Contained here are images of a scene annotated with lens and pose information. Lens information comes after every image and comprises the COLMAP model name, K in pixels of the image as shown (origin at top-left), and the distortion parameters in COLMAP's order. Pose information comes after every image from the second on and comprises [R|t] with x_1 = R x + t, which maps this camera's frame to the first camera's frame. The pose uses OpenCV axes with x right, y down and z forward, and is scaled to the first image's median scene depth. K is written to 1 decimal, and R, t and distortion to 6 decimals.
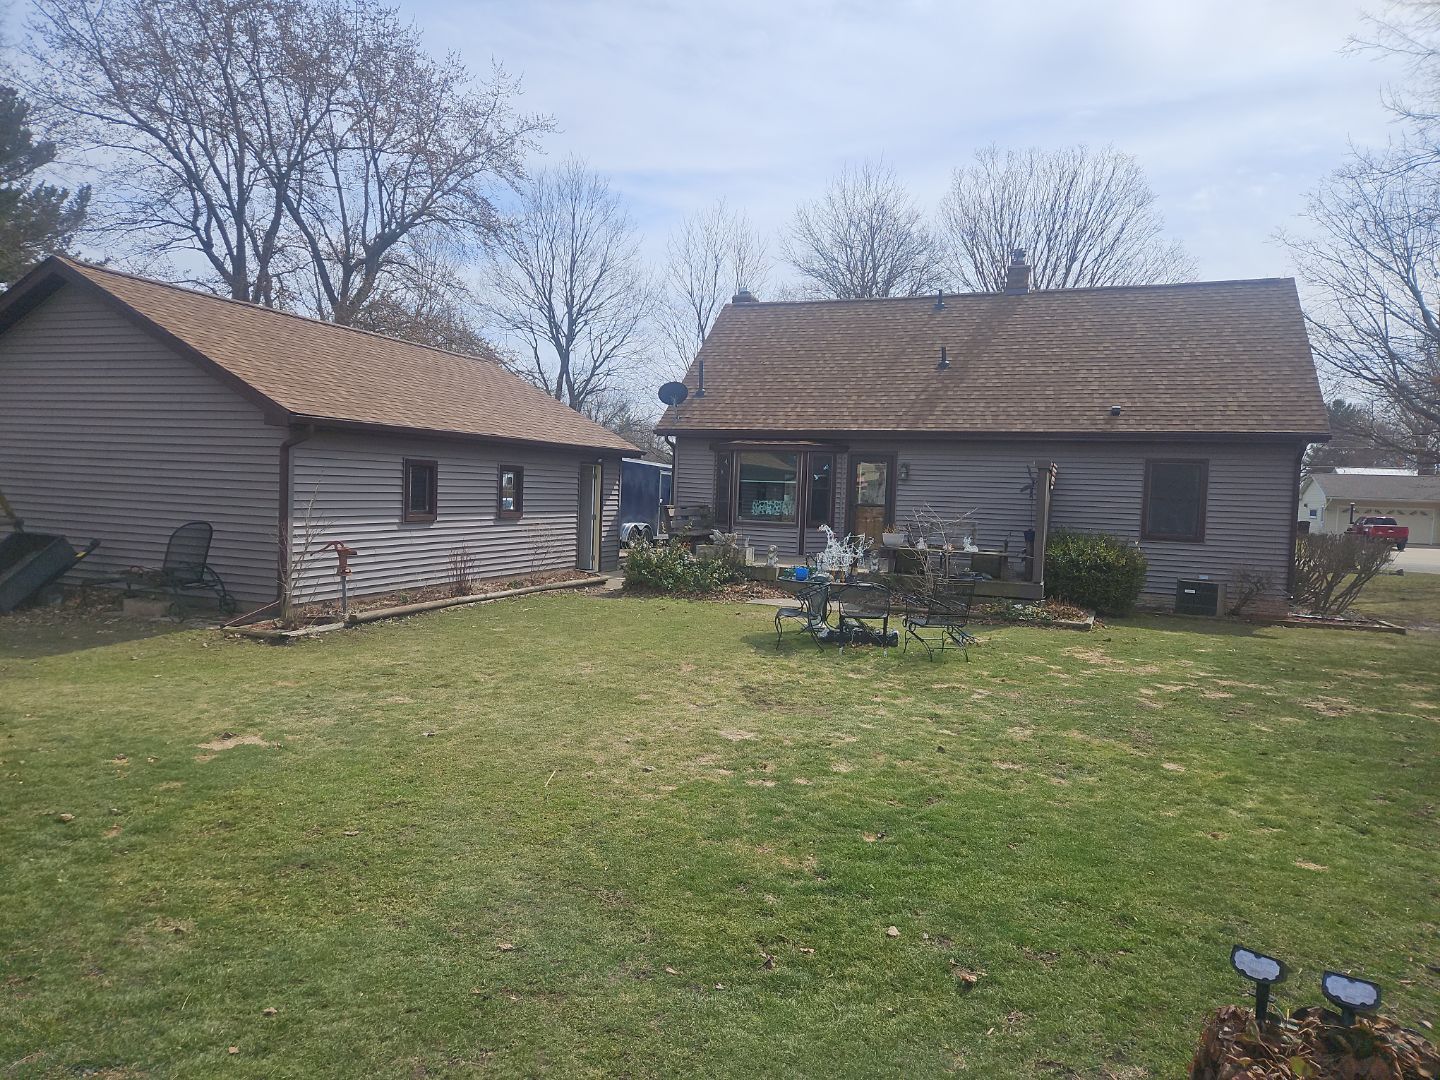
lens RADIAL K [[966.4, 0, 720.0], [0, 966.4, 540.0], [0, 0, 1]] dist [0.077226, -0.075226]
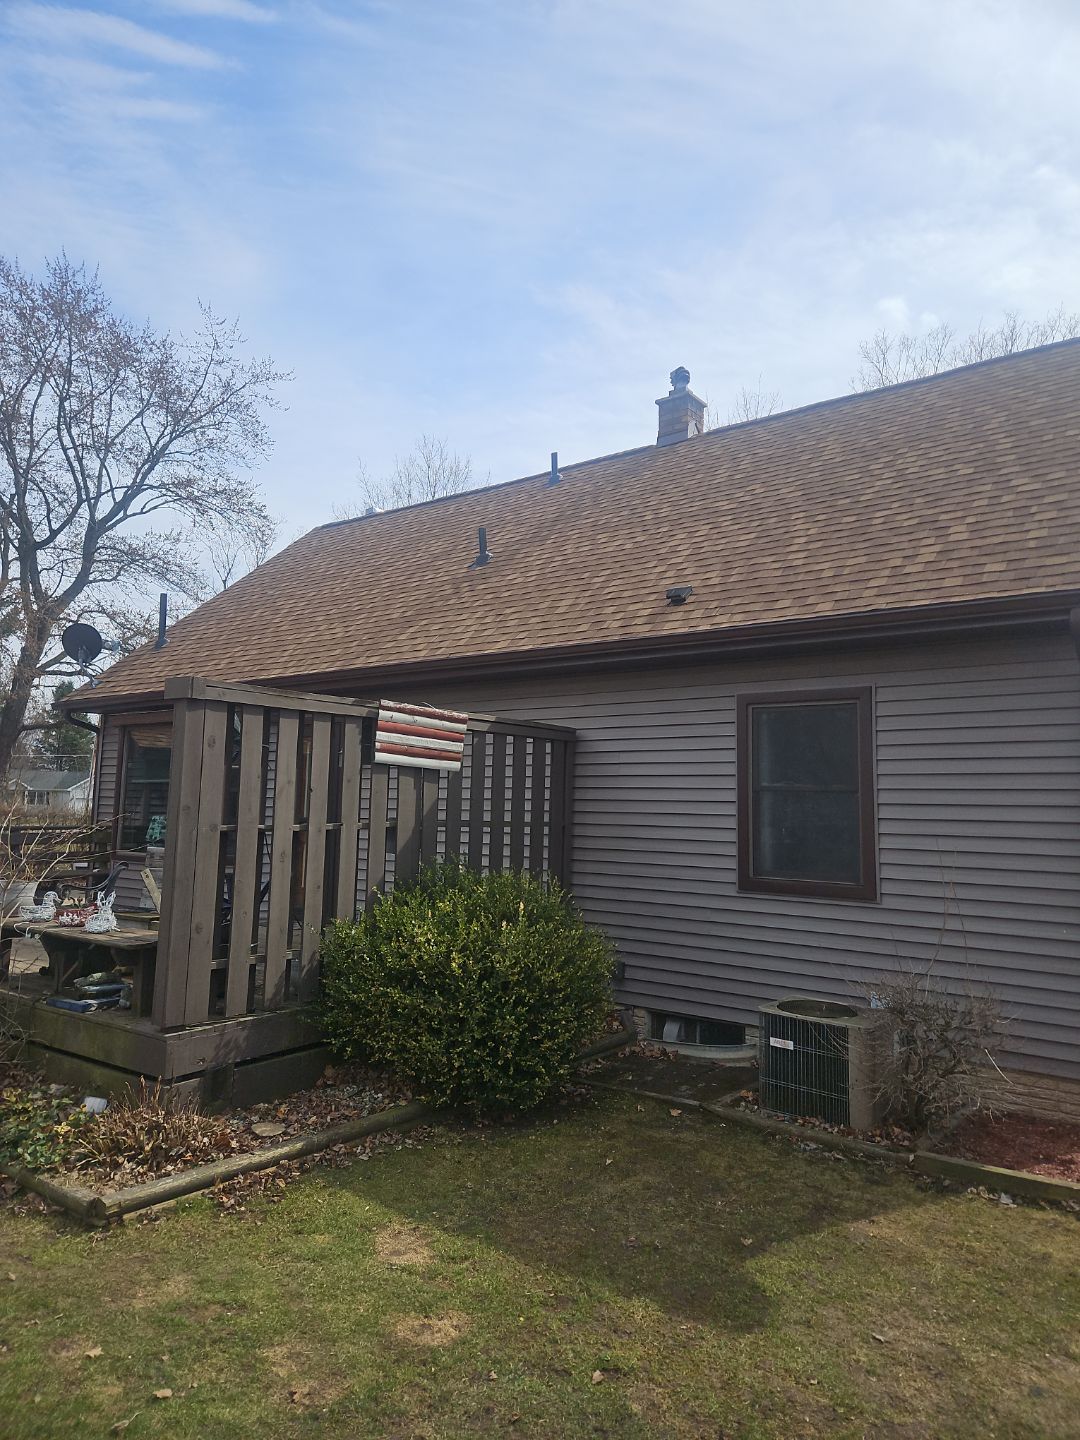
lens RADIAL K [[966.4, 0, 539.0], [0, 966.4, 690.3], [0, 0, 1]] dist [0.077226, -0.075226]
pose [[0.960368, -0.053957, -0.273463, 0.476885], [0.004893, 0.984197, -0.177008, -0.012012], [0.278692, 0.168654, 0.945456, 0.588846]]
